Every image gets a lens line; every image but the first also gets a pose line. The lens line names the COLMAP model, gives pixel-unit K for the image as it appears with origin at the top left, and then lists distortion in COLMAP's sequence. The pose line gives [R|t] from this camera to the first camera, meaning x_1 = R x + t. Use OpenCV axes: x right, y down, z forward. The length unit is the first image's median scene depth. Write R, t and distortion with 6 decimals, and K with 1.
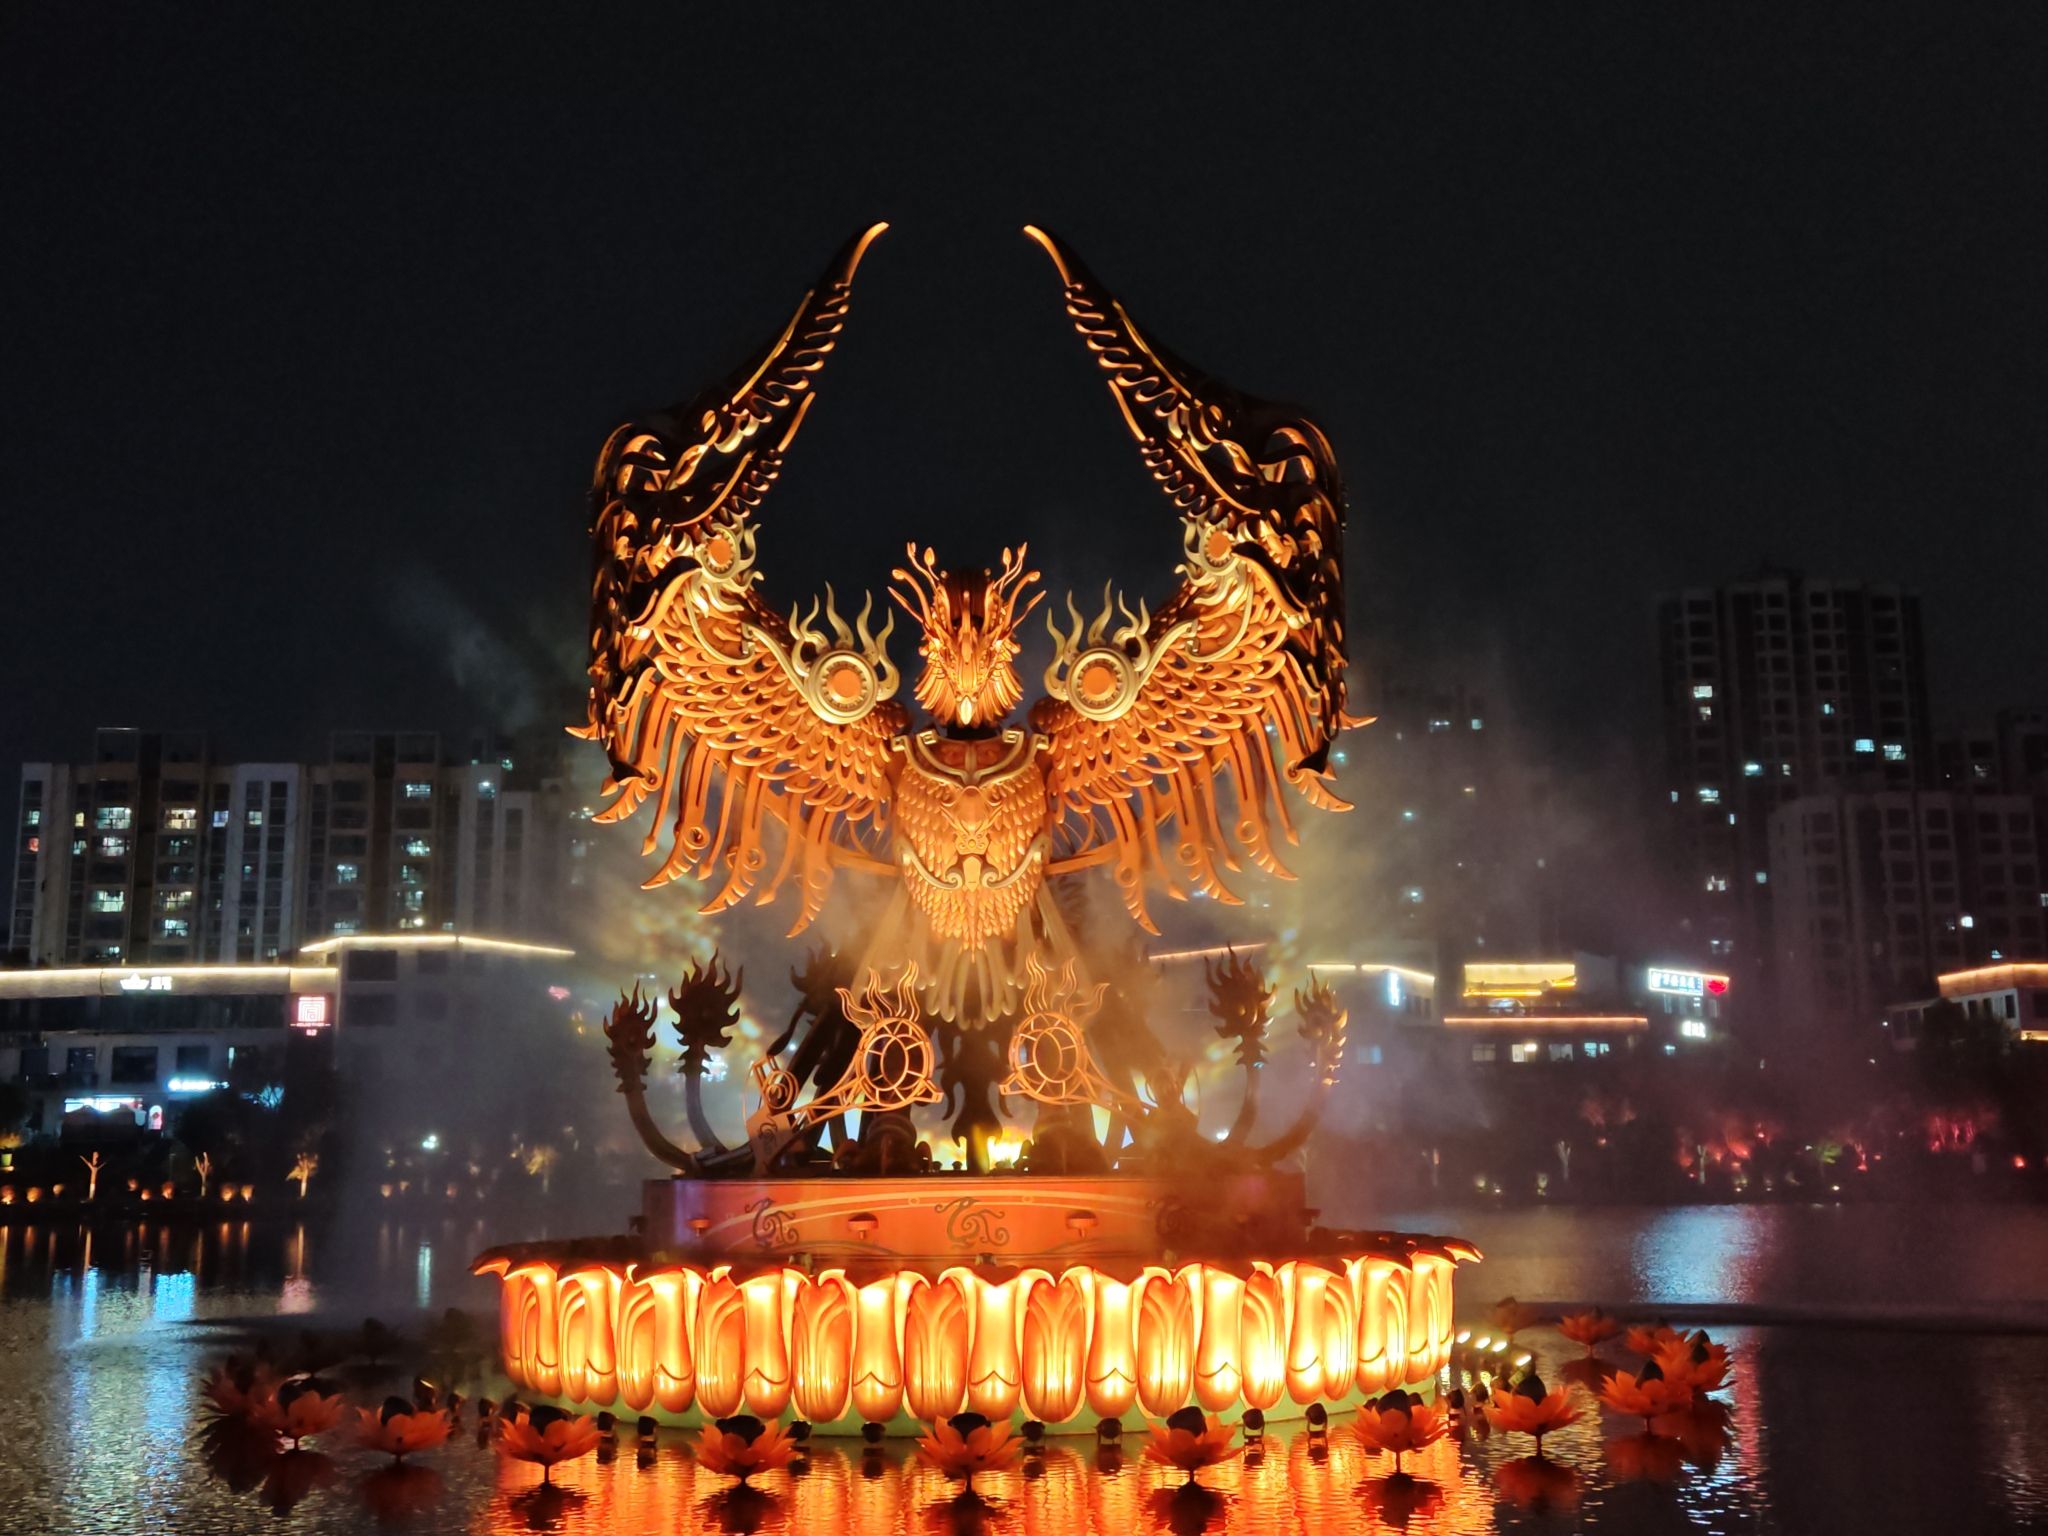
lens RADIAL K [[2239.2, 0, 1033.8], [0, 2239.2, 741.0], [0, 0, 1]] dist [0.009584, 0.014425]
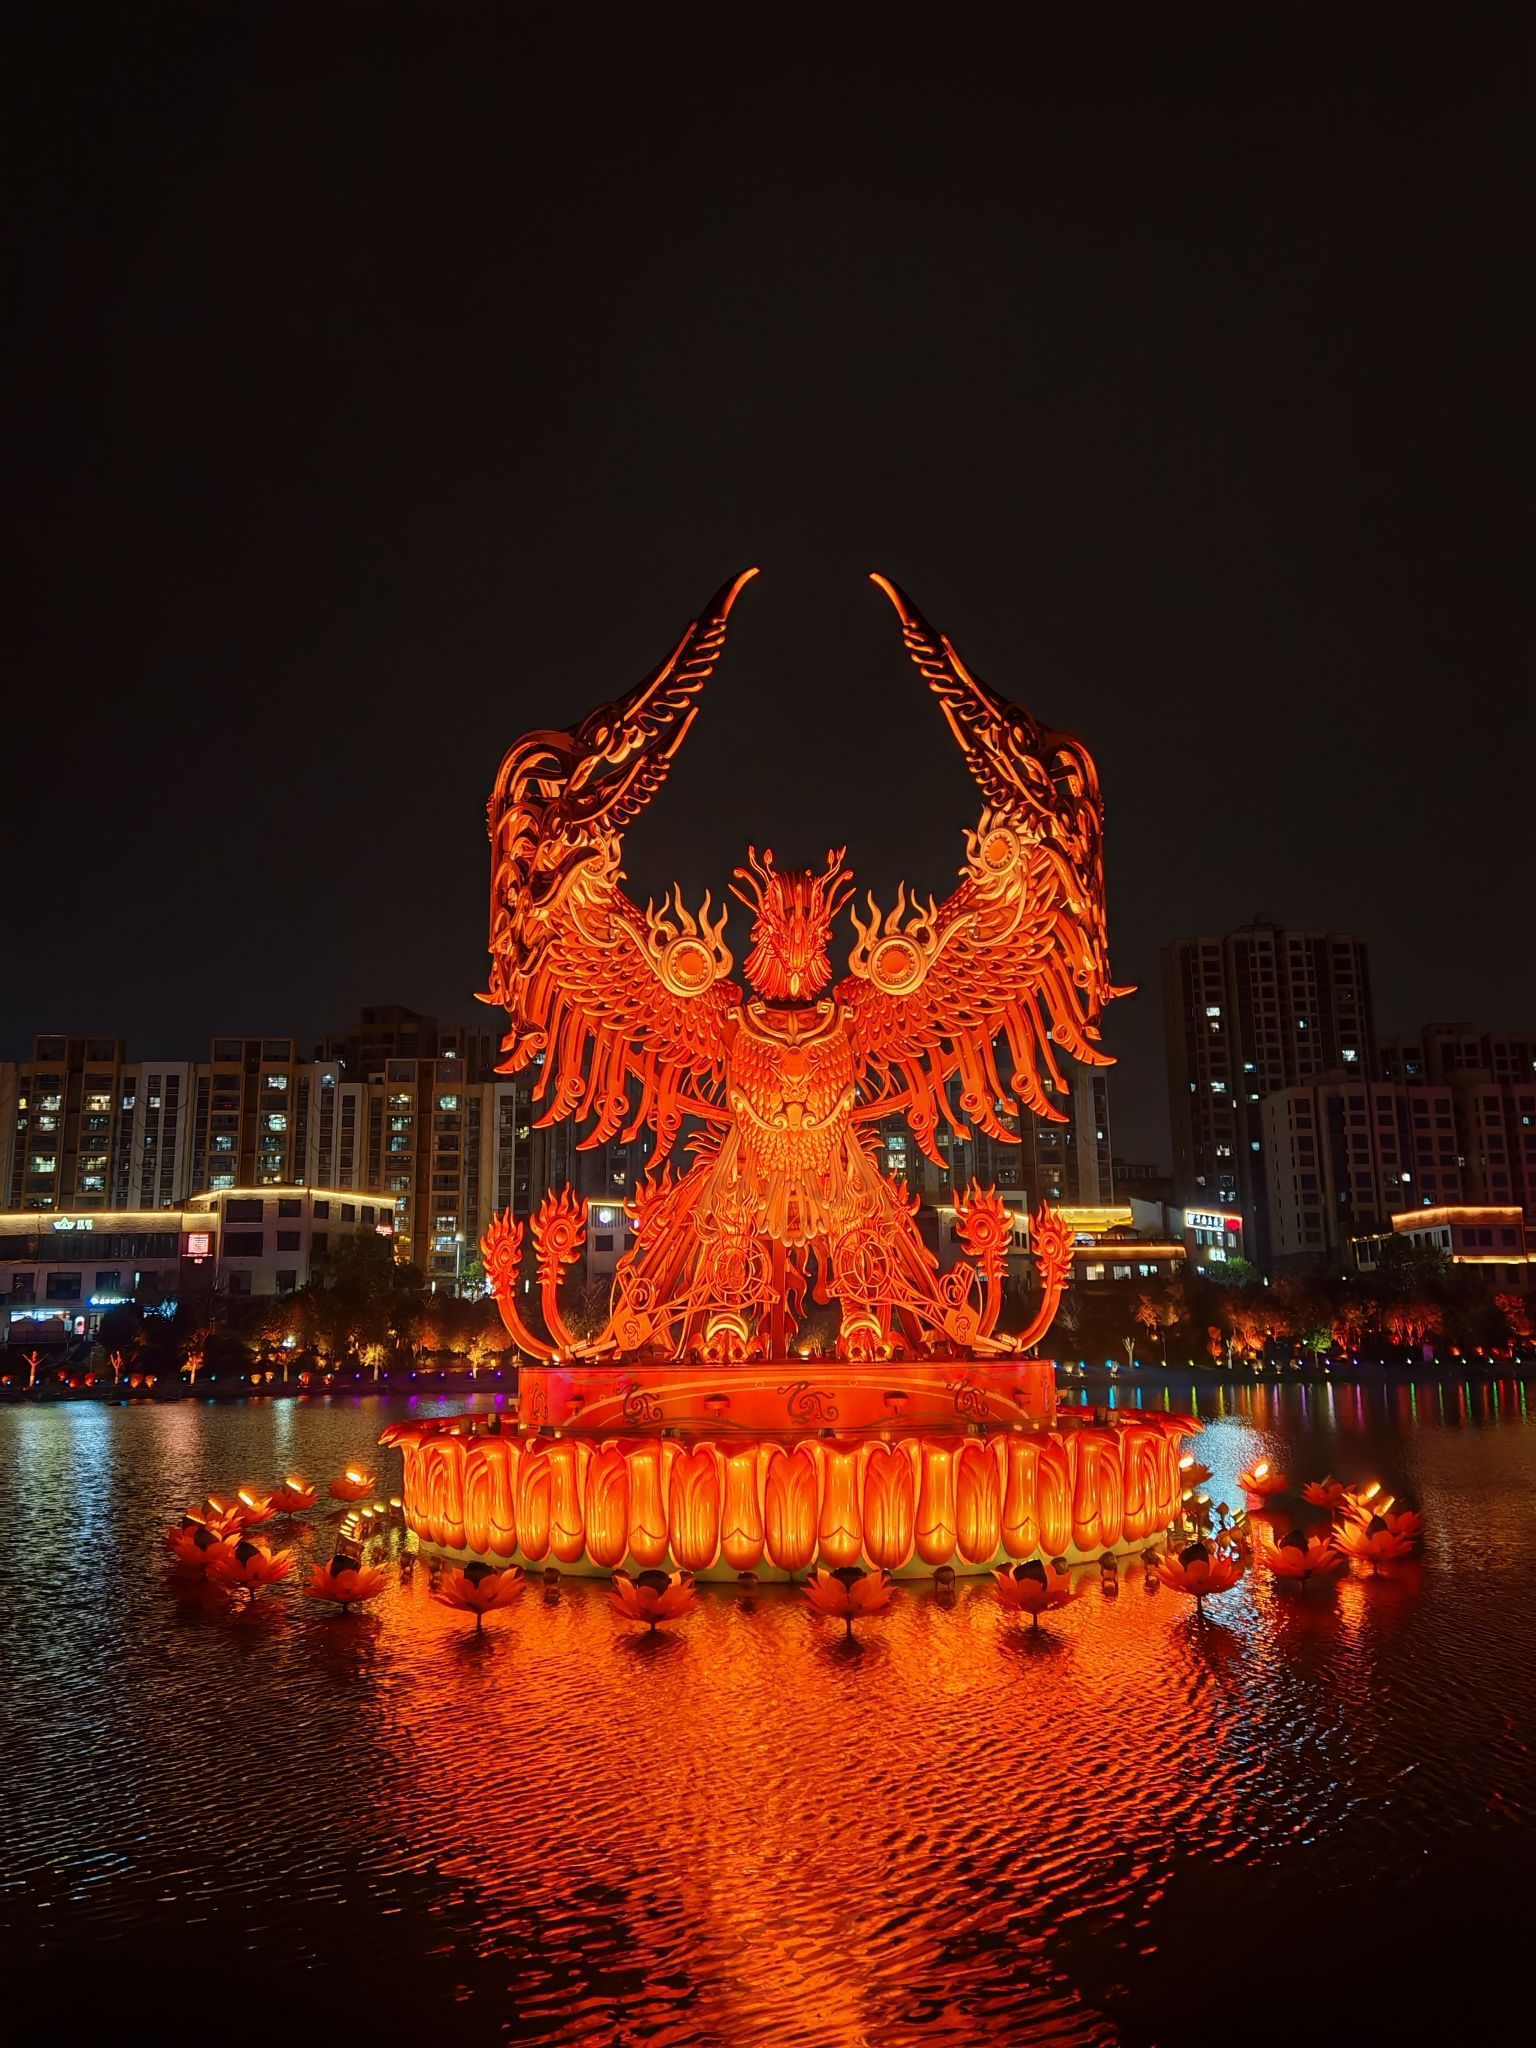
lens RADIAL K [[1613.0, 0, 768.0], [0, 1613.0, 1024.0], [0, 0, 1]] dist [0.008478, 0.032079]
pose [[0.999479, 0.001684, 0.032239, -0.070500], [-0.001143, 0.999858, -0.016800, 0.022428], [-0.032263, 0.016755, 0.999339, 0.111009]]
